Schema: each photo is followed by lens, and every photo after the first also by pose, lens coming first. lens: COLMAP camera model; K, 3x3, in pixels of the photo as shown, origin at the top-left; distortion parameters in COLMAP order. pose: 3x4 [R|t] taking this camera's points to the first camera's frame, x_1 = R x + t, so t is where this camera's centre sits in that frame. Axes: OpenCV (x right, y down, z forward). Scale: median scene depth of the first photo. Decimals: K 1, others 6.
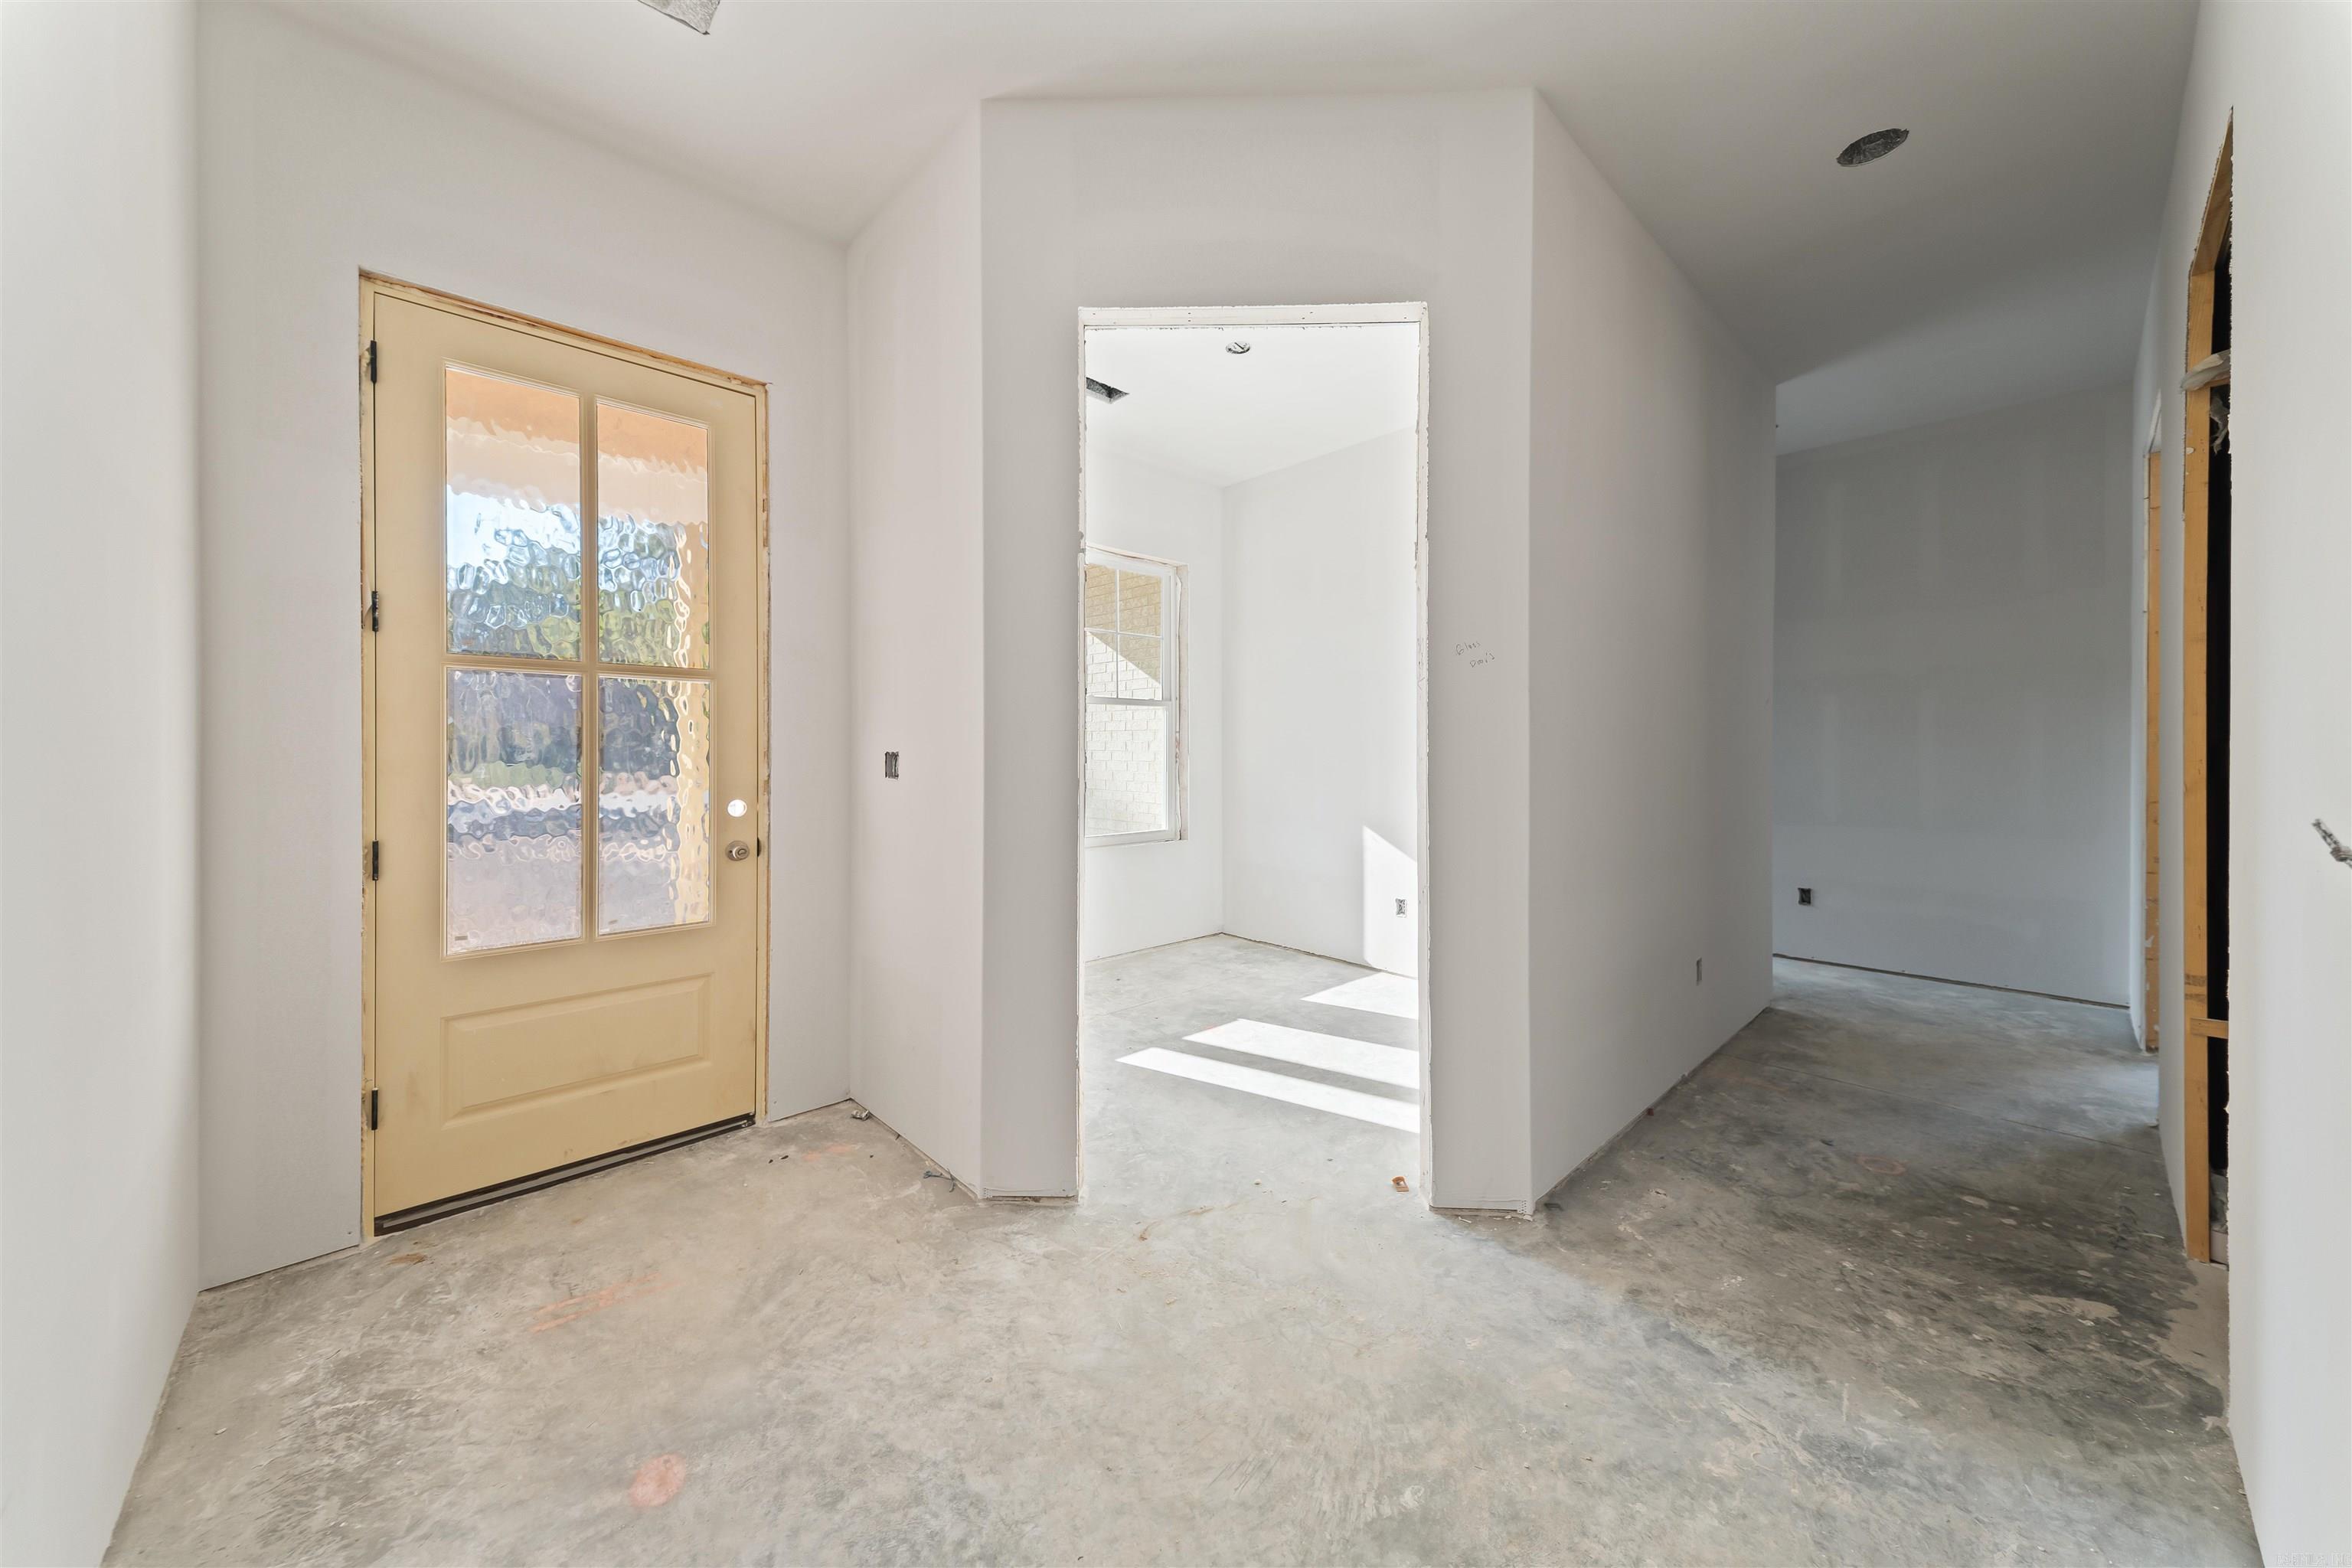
lens RADIAL K [[806.4, 0, 1177.1], [0, 806.4, 776.7], [0, 0, 1]] dist [0.030849, -0.008773]
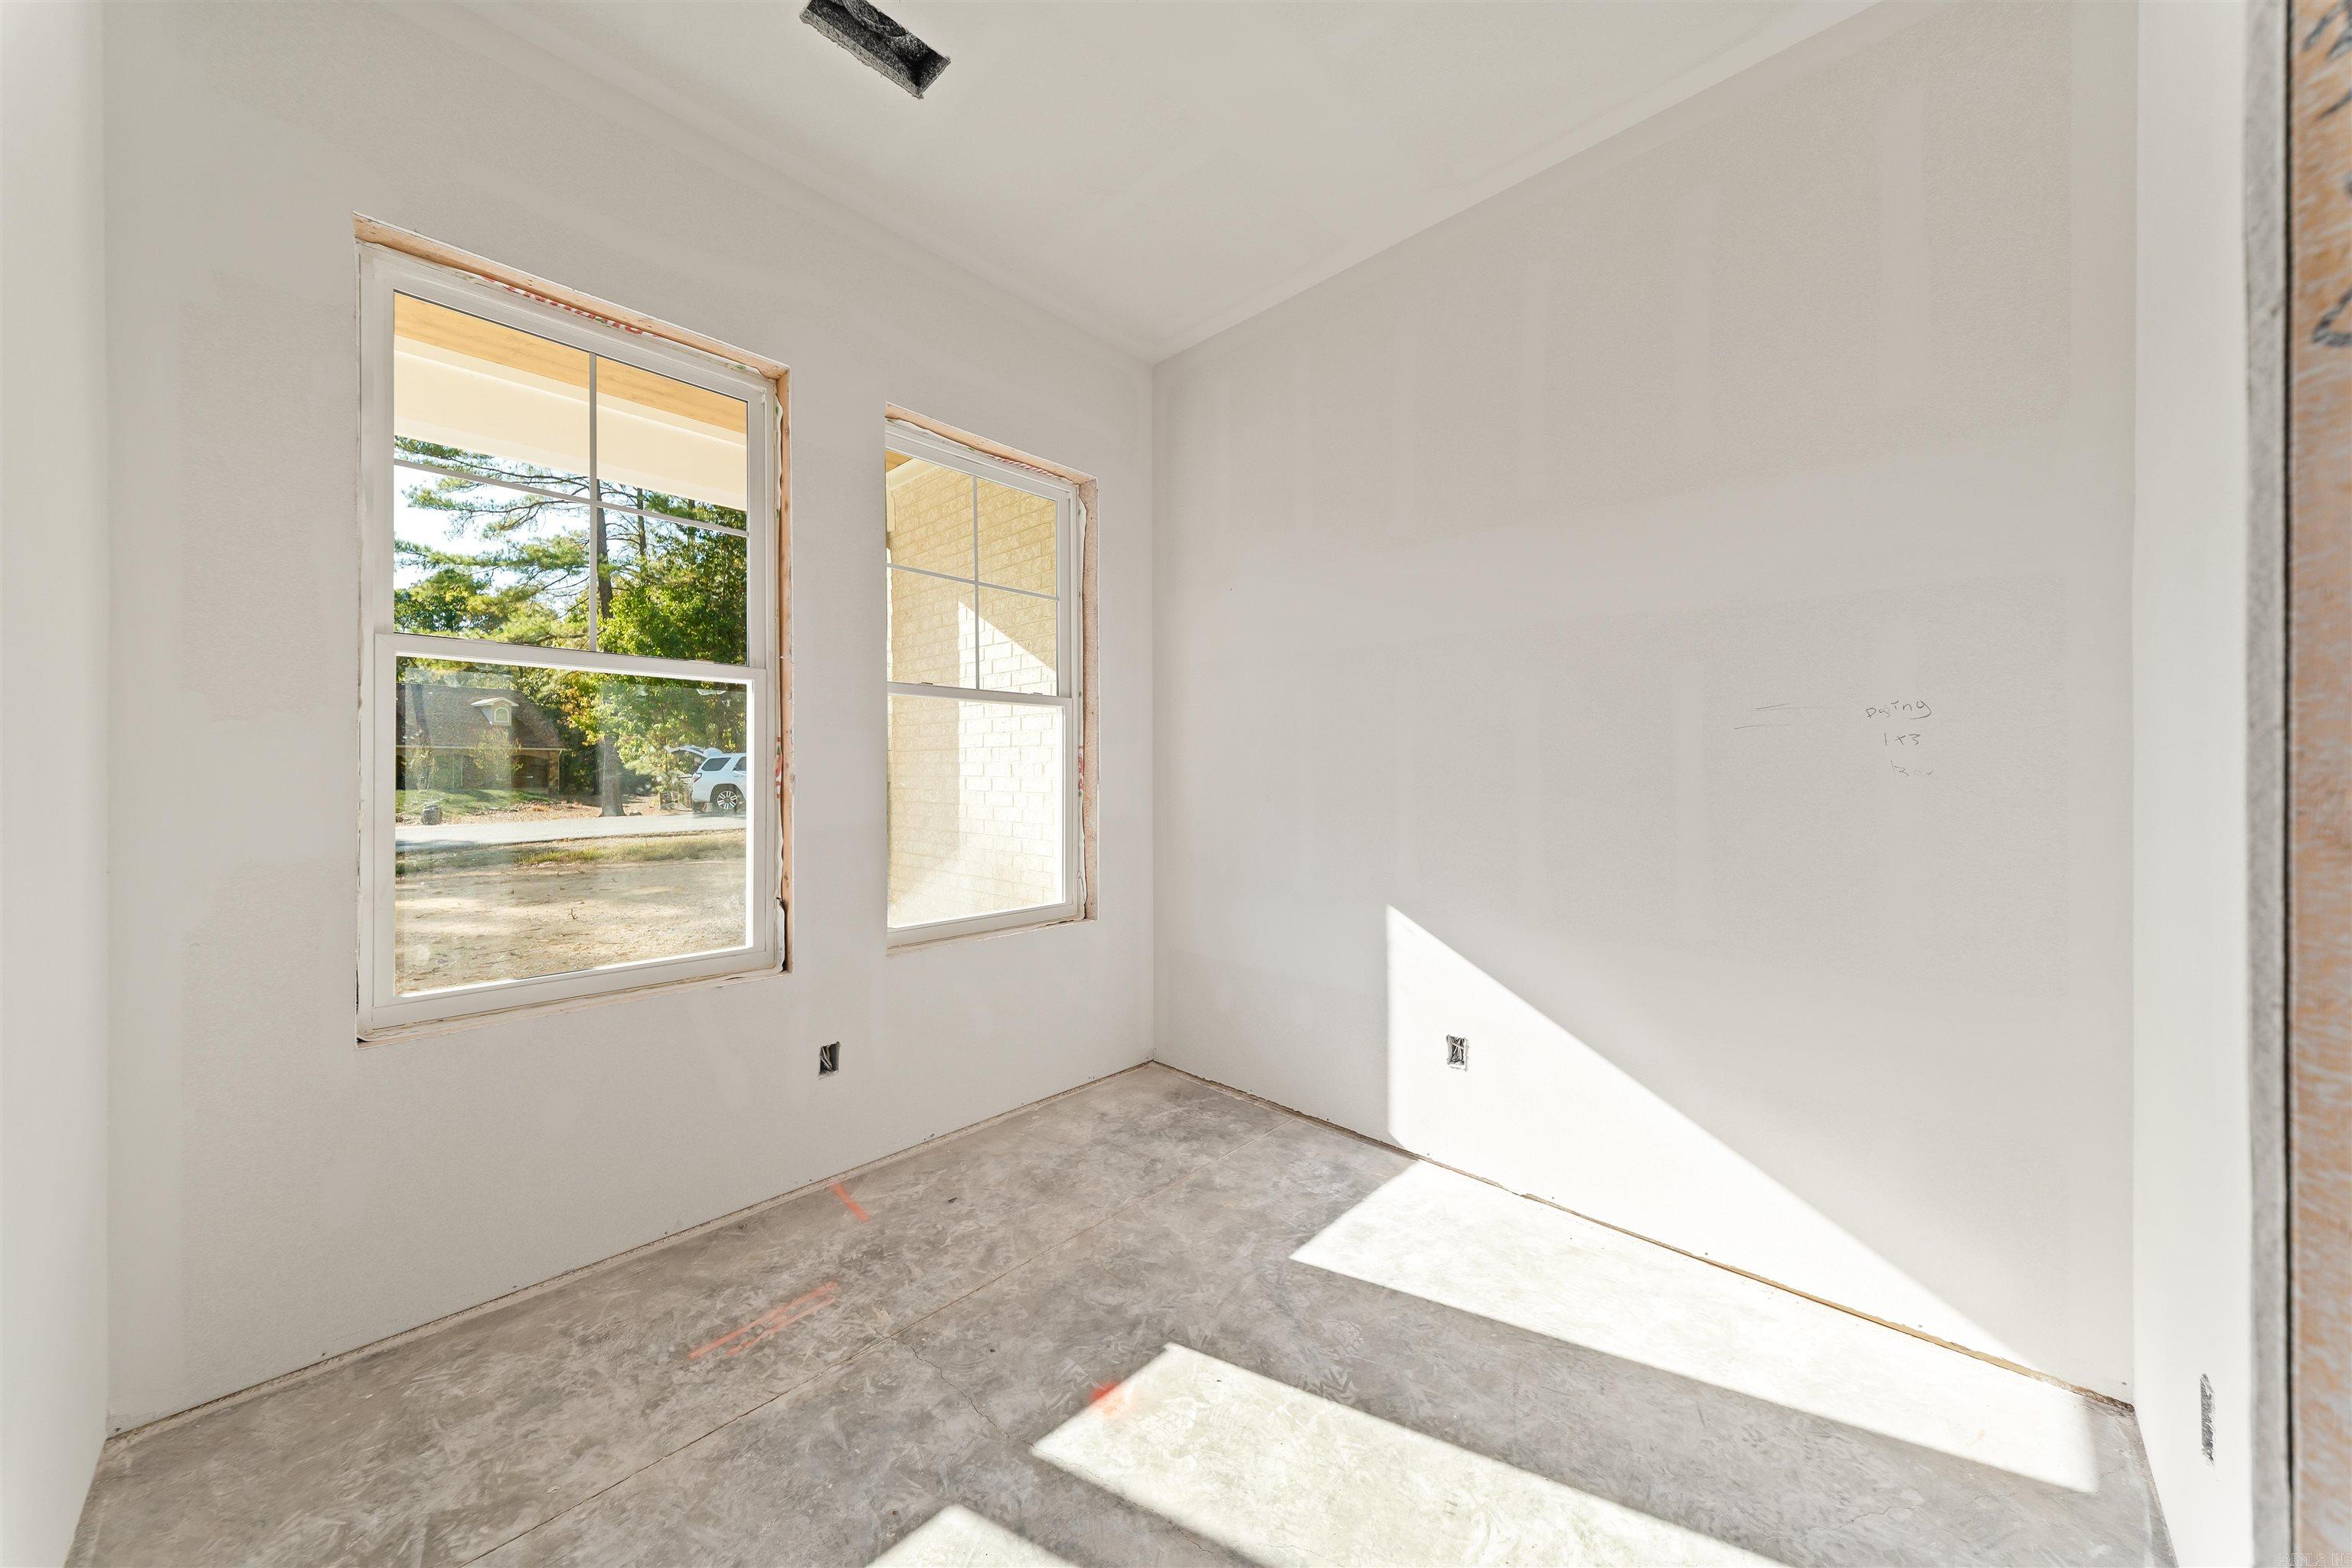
lens RADIAL K [[806.4, 0, 1177.1], [0, 806.4, 776.7], [0, 0, 1]] dist [0.030849, -0.008773]
pose [[0.998060, 0.003229, 0.062173, 0.036864], [-0.001257, 0.999496, -0.031731, -0.012588], [-0.062244, 0.031591, 0.997561, 0.373042]]
